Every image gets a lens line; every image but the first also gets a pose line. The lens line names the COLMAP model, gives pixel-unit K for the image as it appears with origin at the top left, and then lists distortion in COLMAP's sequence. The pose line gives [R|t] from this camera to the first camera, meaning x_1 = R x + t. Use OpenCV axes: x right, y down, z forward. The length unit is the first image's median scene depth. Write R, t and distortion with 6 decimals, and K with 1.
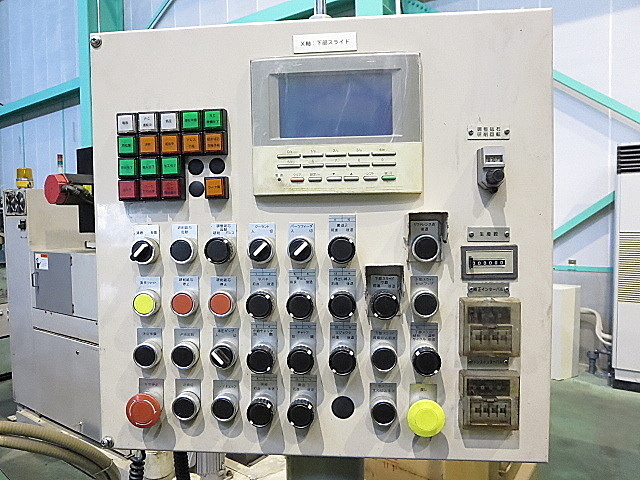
lens RADIAL K [[453.8, 0, 308.8], [0, 453.8, 238.2], [0, 0, 1]] dist [-0.053859, 0.027299]
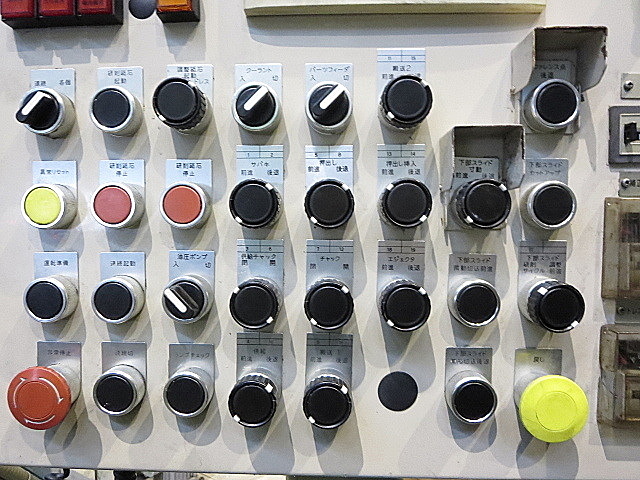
lens RADIAL K [[475.6, 0, 306.0], [0, 475.6, 241.5], [0, 0, 1]] dist [-0.029629, 0.001114]
pose [[0.999290, 0.009467, 0.036478, -0.064501], [-0.010104, 0.999799, 0.017315, 0.177181], [-0.036306, -0.017671, 0.999184, 0.409655]]
